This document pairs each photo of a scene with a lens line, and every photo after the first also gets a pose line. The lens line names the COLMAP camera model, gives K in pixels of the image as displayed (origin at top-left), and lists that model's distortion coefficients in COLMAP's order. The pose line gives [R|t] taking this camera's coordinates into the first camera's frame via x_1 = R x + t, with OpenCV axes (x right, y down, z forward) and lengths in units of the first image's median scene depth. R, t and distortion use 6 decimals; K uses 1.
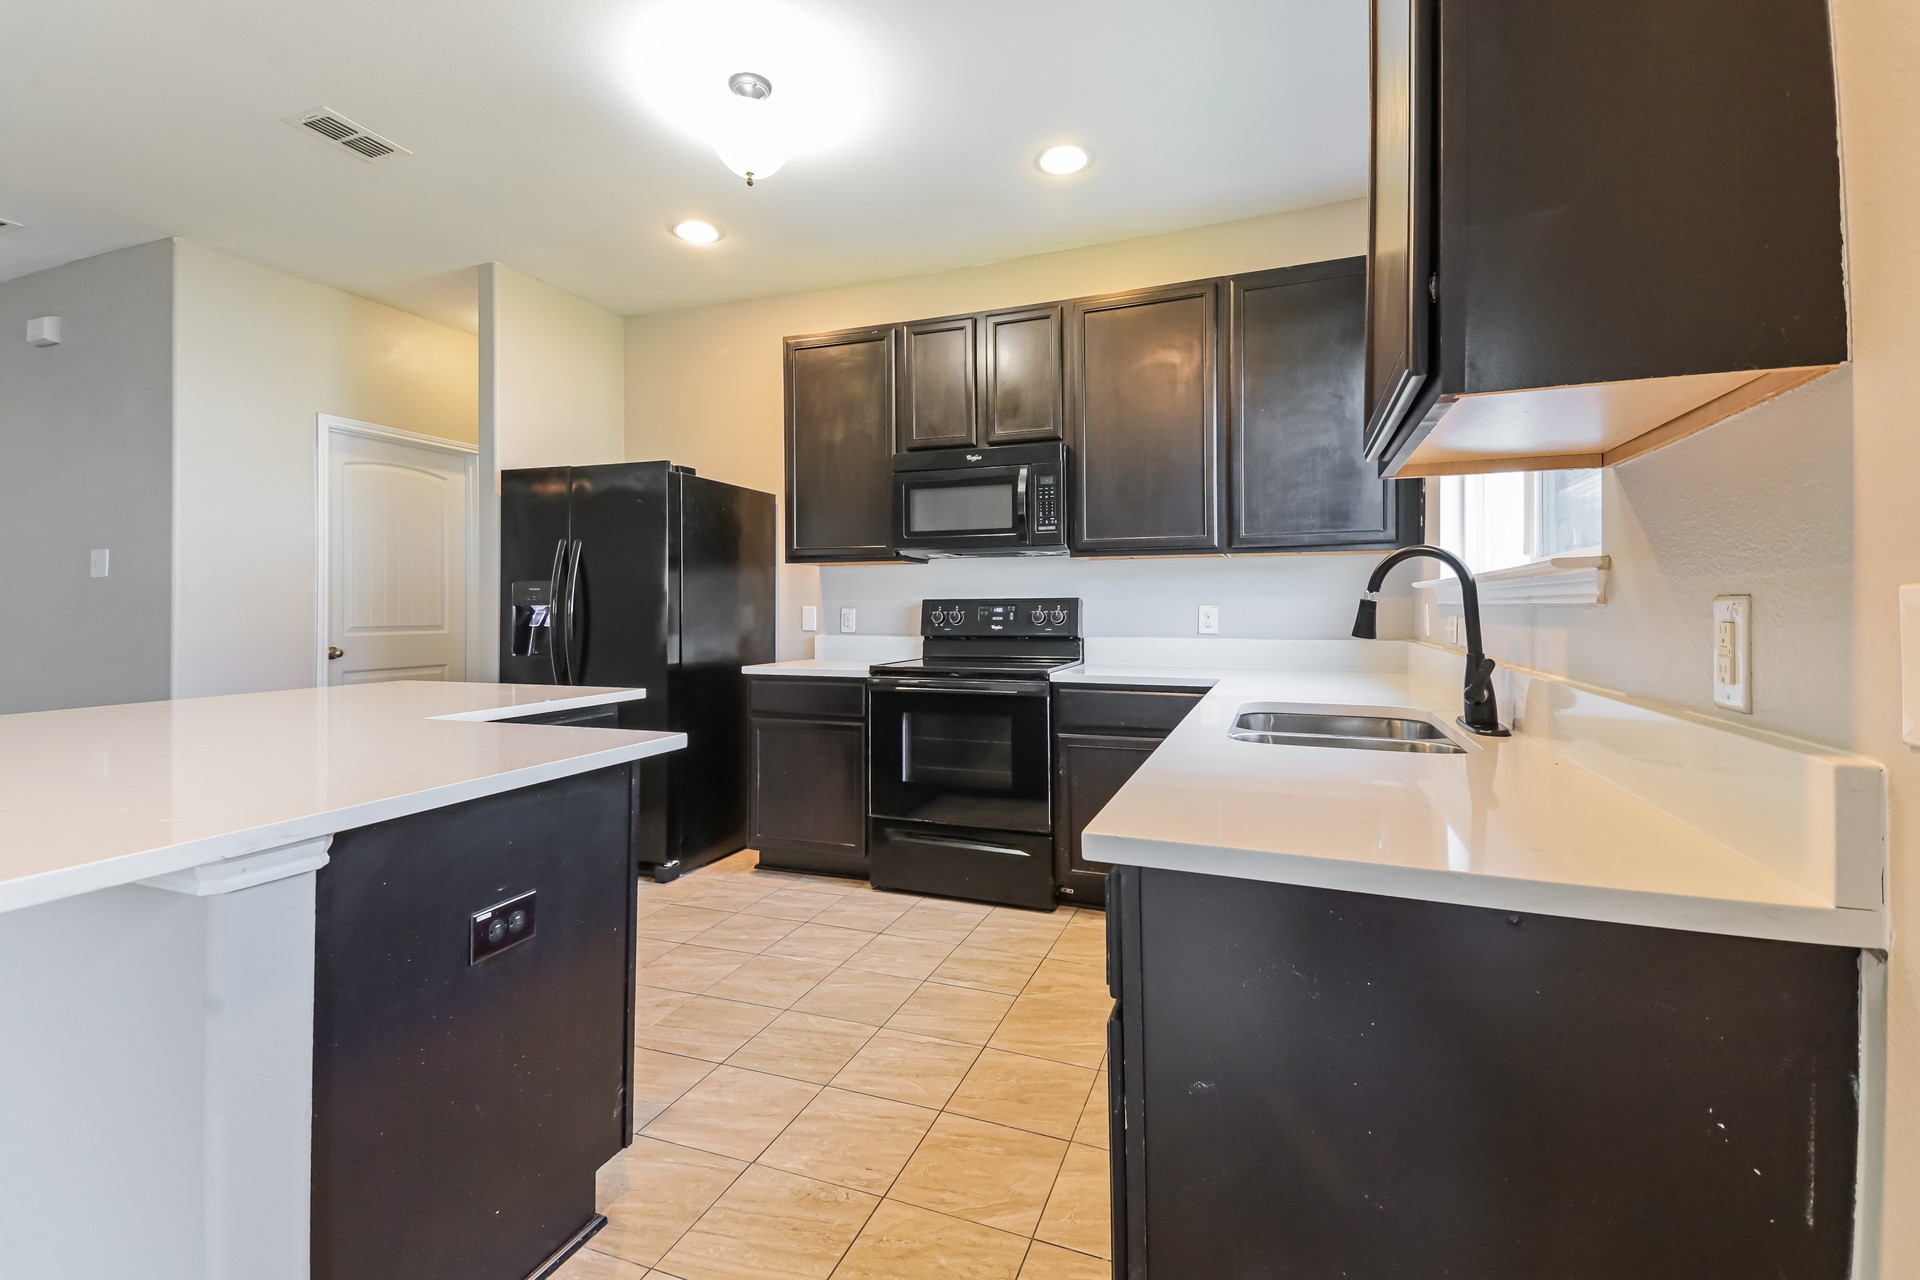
lens RADIAL K [[850.7, 0, 941.9], [0, 850.7, 598.3], [0, 0, 1]] dist [0.097349, -0.053831]
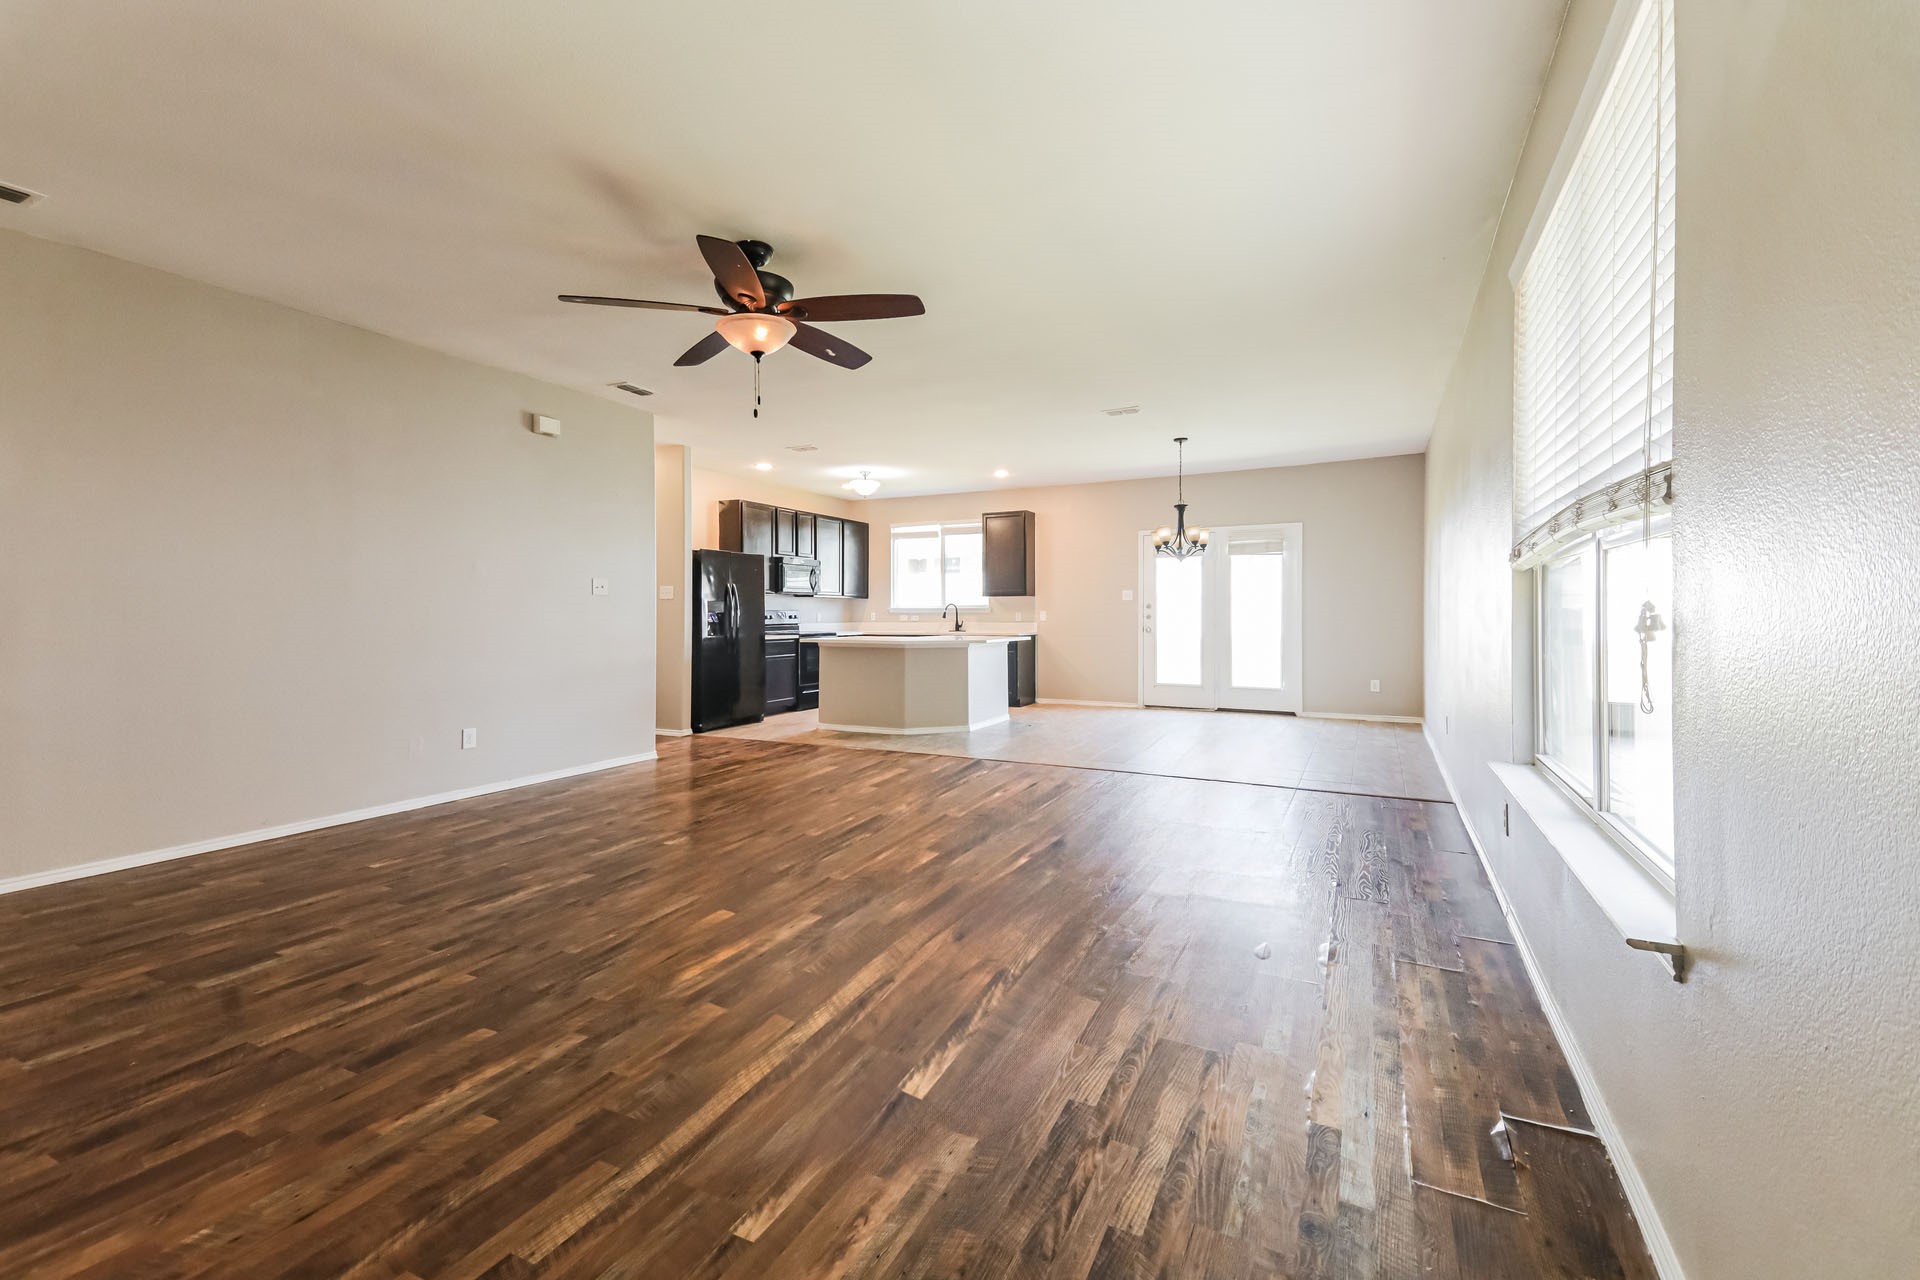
lens RADIAL K [[853.5, 0, 939.8], [0, 853.5, 625.0], [0, 0, 1]] dist [0.090960, -0.045256]
pose [[0.097530, -0.013334, 0.995143, -2.812210], [-0.007505, 0.999872, 0.014133, 0.004770], [-0.995204, -0.008847, 0.097418, 0.244694]]
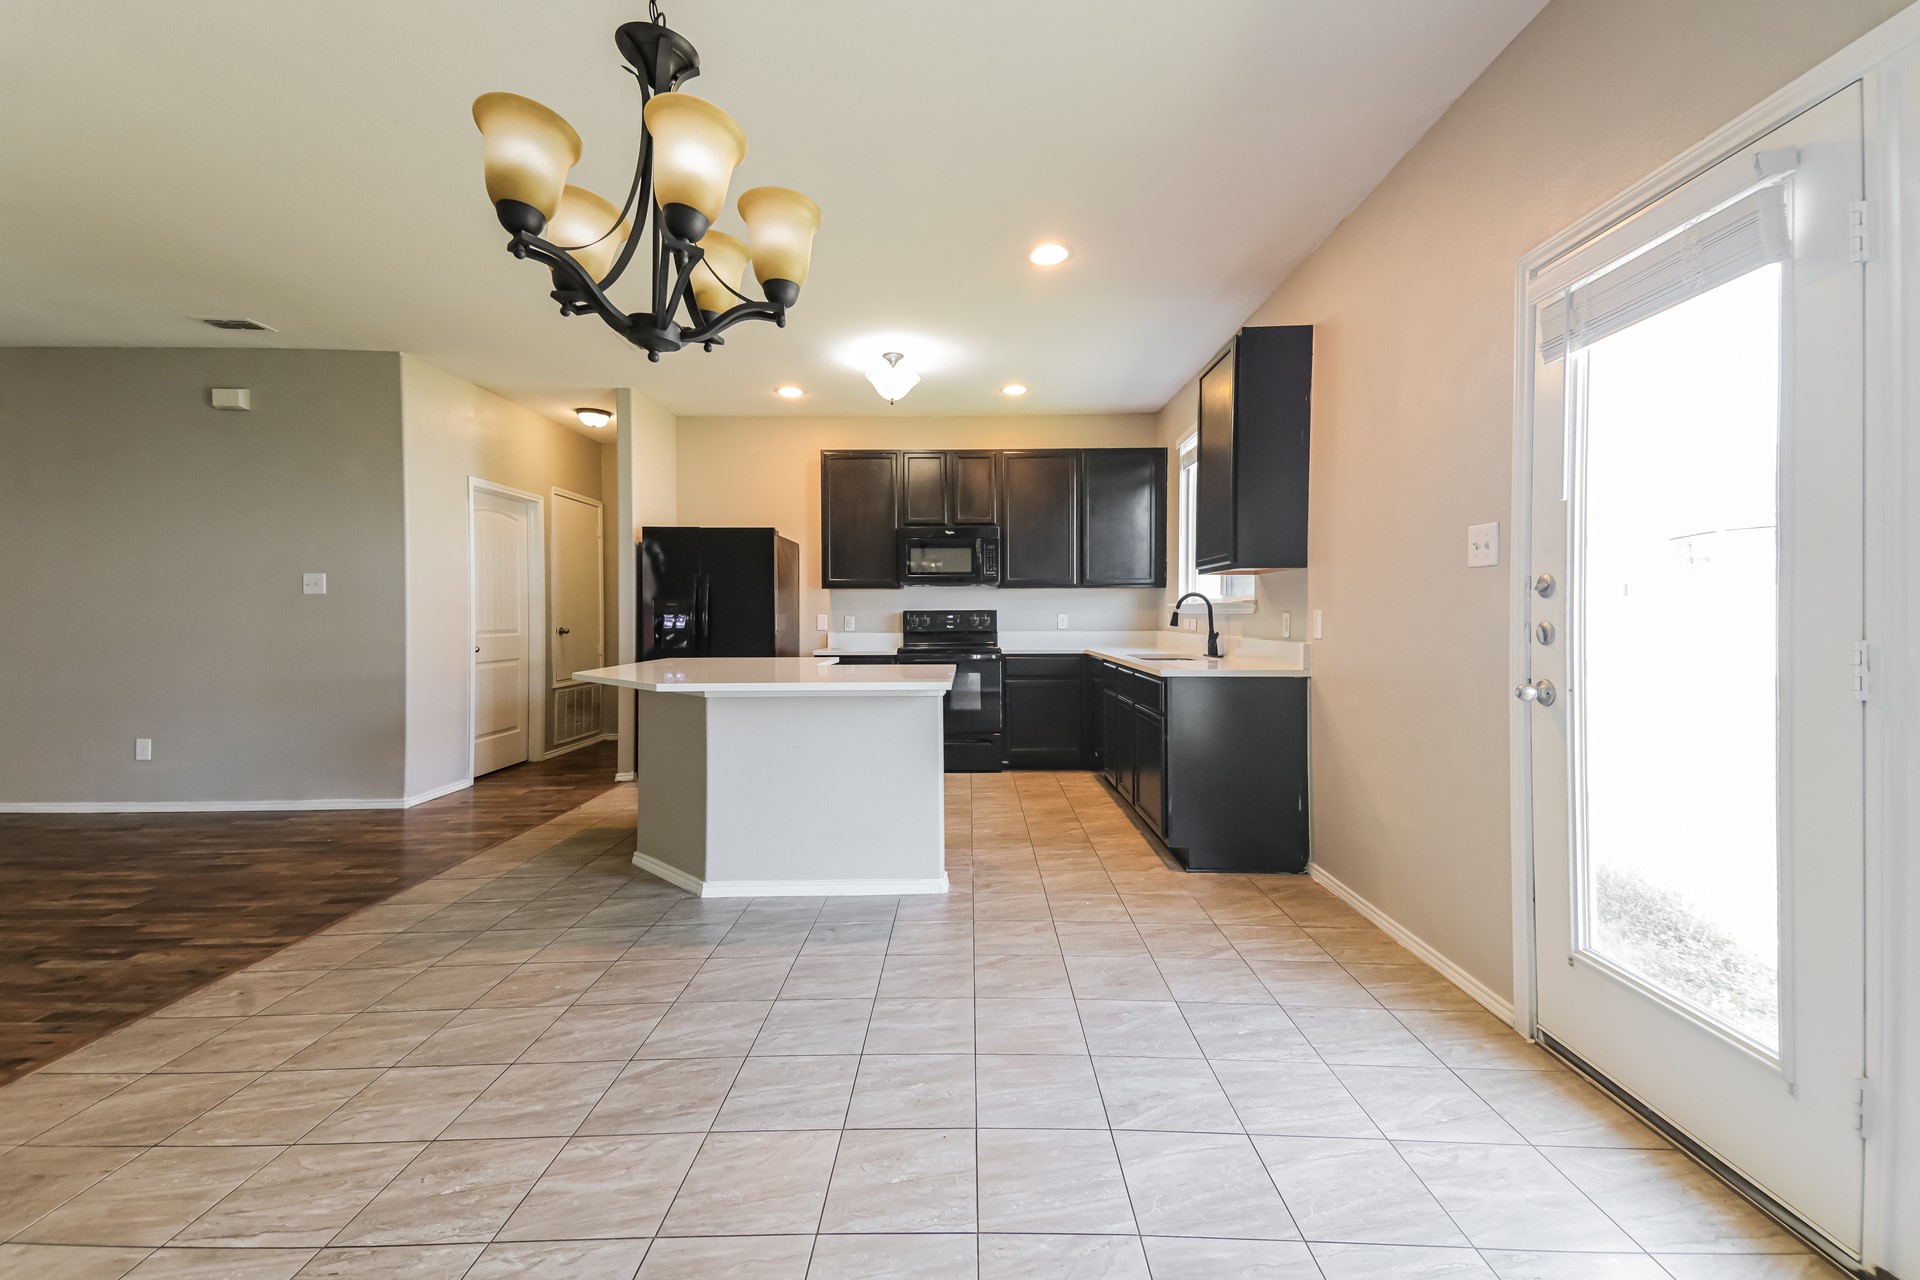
lens RADIAL K [[802.7, 0, 939.5], [0, 802.7, 618.7], [0, 0, 1]] dist [0.132046, -0.053798]
pose [[0.940617, -0.004149, 0.339444, -0.556687], [-0.000924, 0.999890, 0.014783, -0.007464], [-0.339469, -0.014219, 0.940510, -0.592608]]
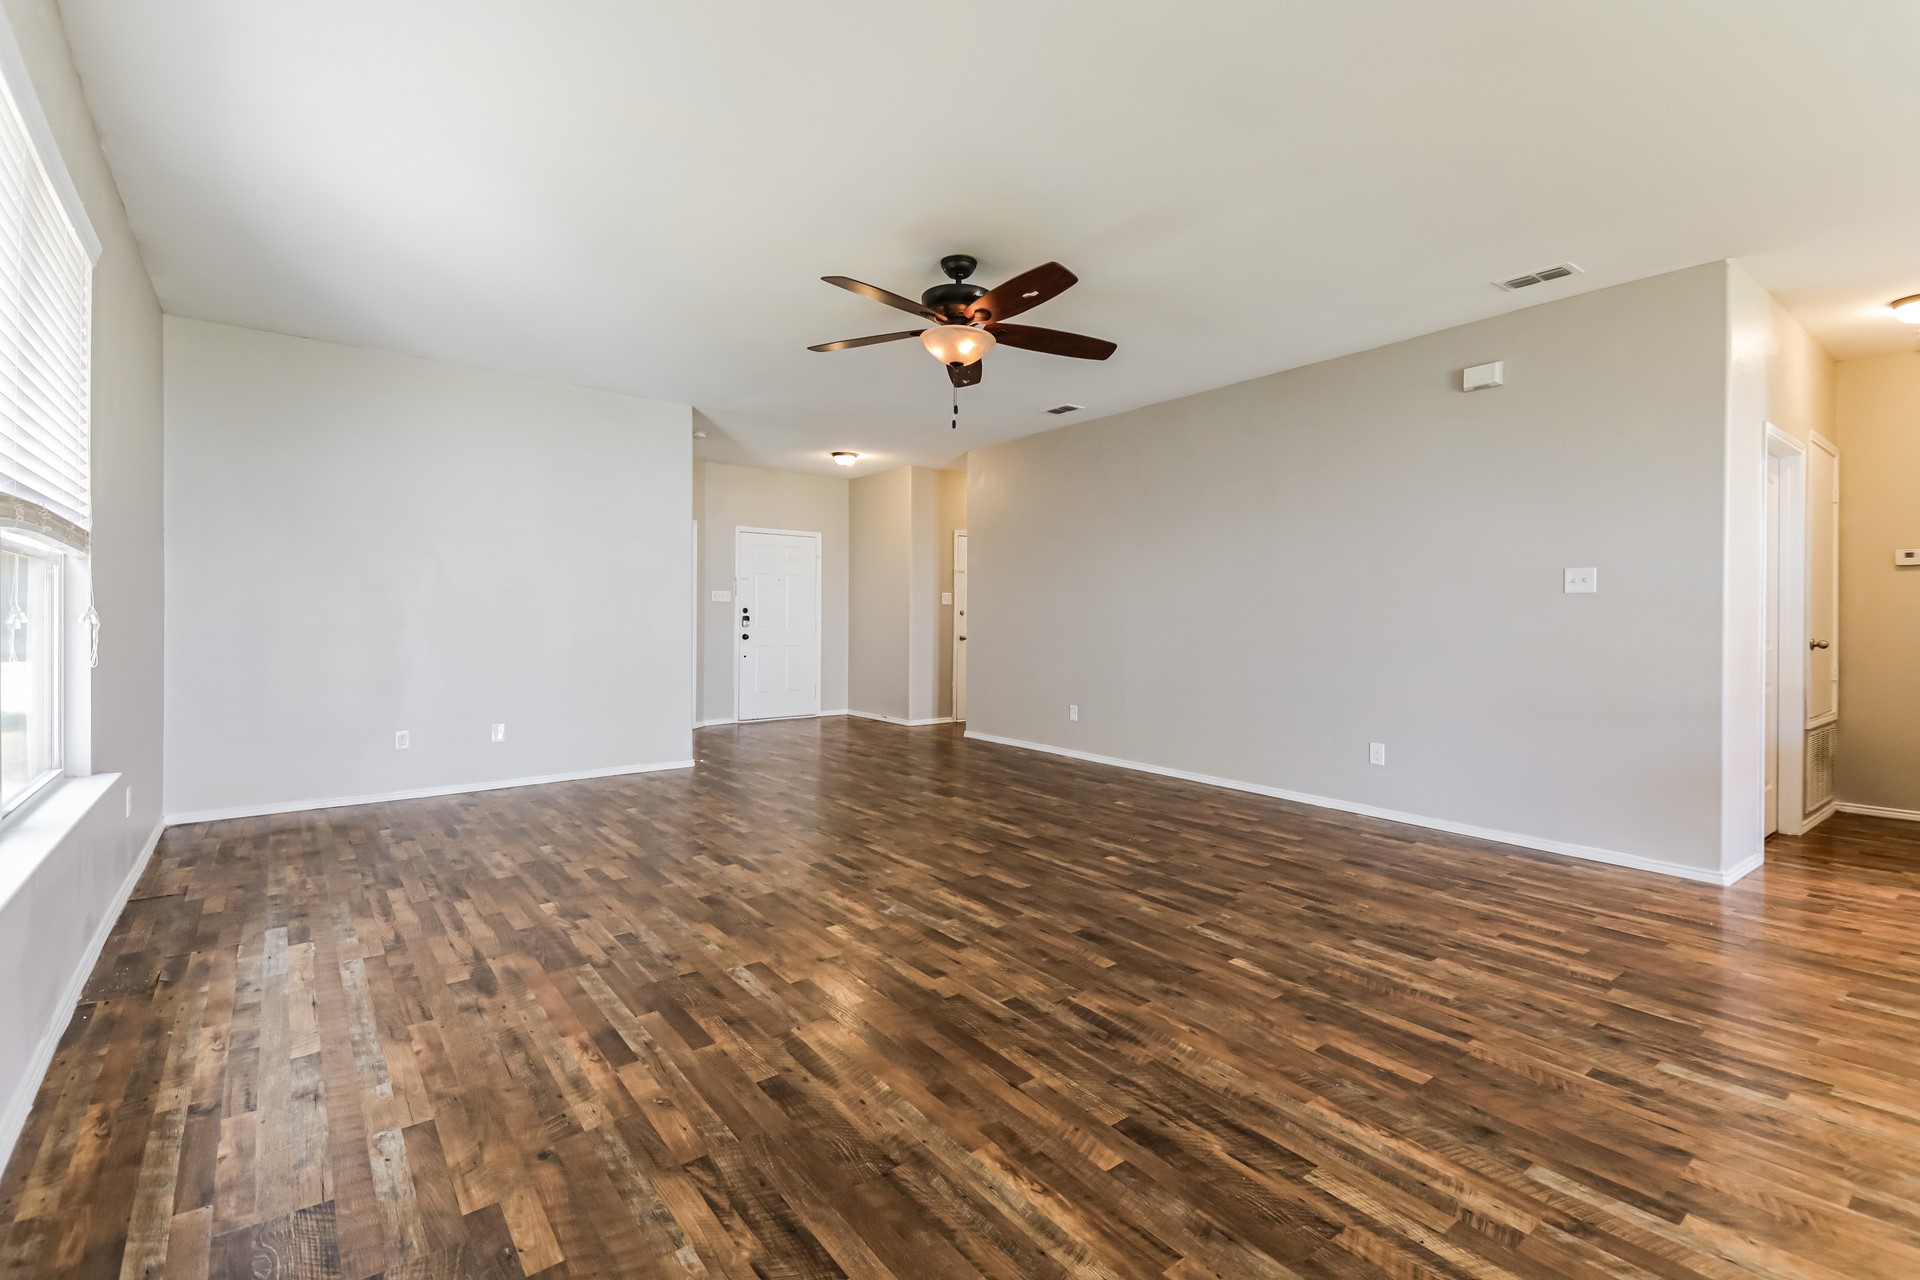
lens RADIAL K [[824.6, 0, 940.7], [0, 824.6, 627.3], [0, 0, 1]] dist [0.126053, -0.059753]
pose [[0.849551, 0.010293, -0.527406, -1.174844], [0.000001, 0.999810, 0.019514, -0.003061], [0.527506, -0.016579, 0.849389, -0.367273]]
